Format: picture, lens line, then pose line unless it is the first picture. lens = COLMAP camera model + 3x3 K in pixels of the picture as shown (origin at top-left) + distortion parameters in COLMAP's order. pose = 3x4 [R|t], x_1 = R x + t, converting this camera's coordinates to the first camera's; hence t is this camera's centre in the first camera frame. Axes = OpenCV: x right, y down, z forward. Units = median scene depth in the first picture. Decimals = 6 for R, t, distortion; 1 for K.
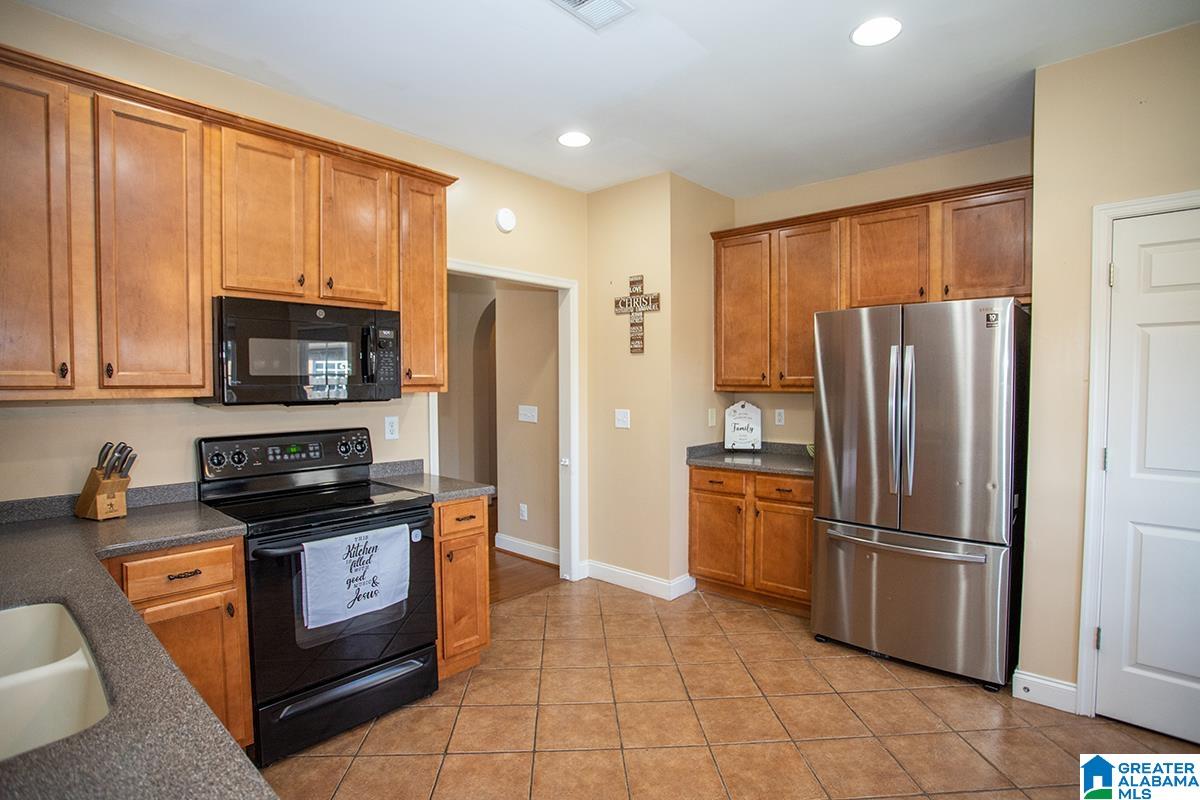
lens RADIAL K [[599.5, 0, 602.4], [0, 599.5, 401.8], [0, 0, 1]] dist [-0.075145, 0.031544]
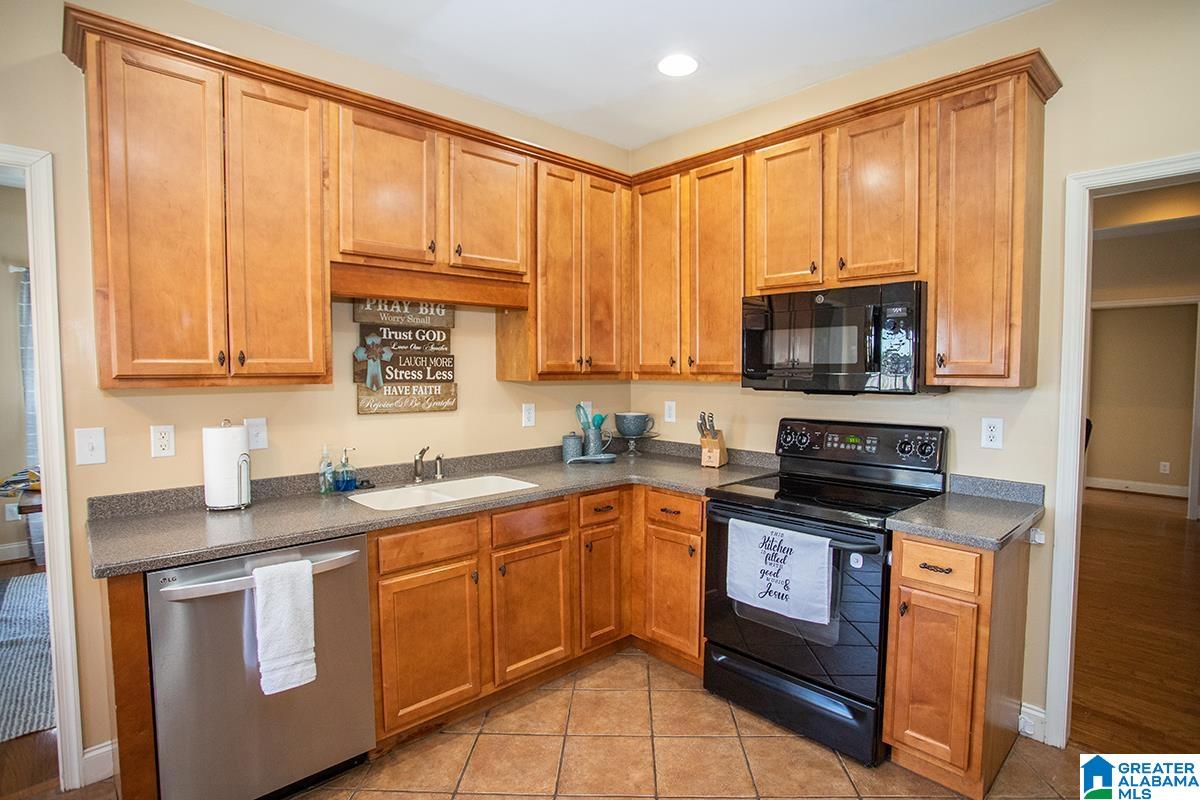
lens RADIAL K [[599.5, 0, 602.4], [0, 599.5, 401.8], [0, 0, 1]] dist [-0.075145, 0.031544]
pose [[-0.096641, 0.057261, -0.993671, 0.346561], [-0.030127, 0.997718, 0.060425, -0.020260], [0.994863, 0.035776, -0.094695, 0.490783]]
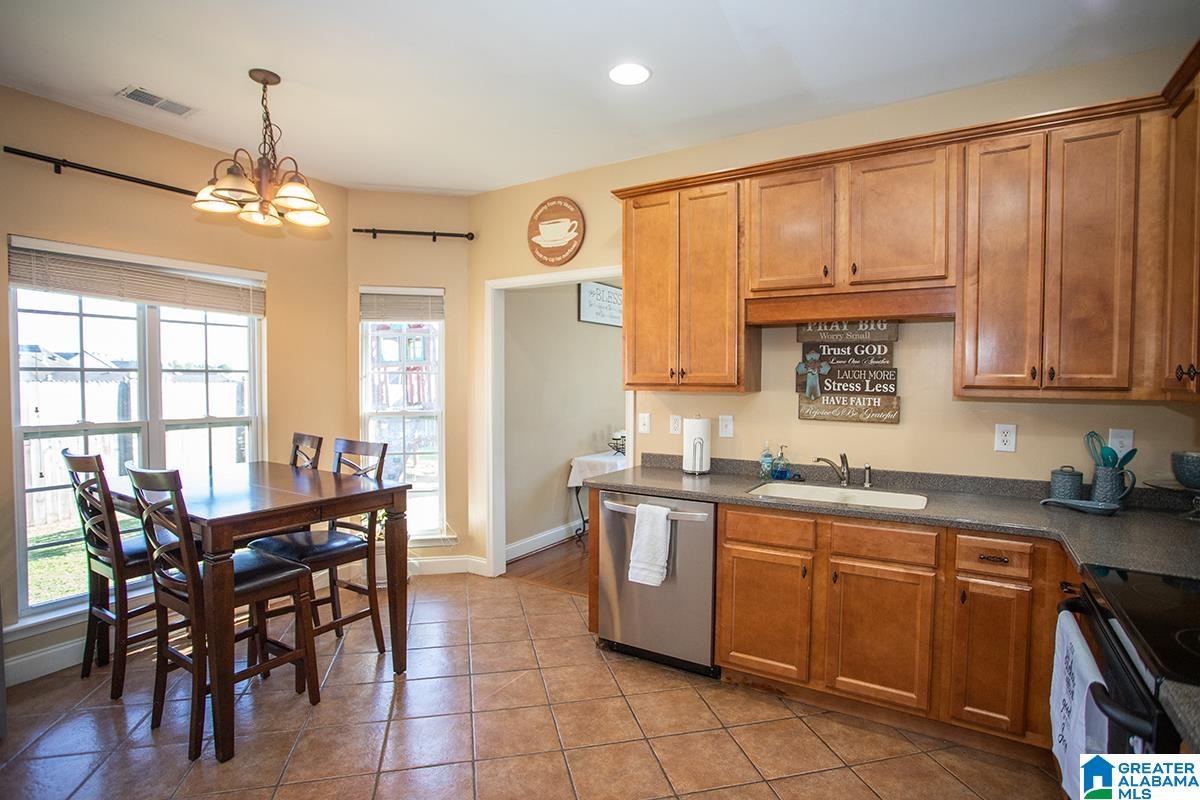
lens RADIAL K [[591.6, 0, 602.6], [0, 591.6, 400.7], [0, 0, 1]] dist [-0.070465, 0.030095]
pose [[-0.986177, 0.003471, -0.165659, 0.093604], [-0.007738, 0.997725, 0.066969, -0.033550], [0.165515, 0.067325, -0.983907, 0.904999]]
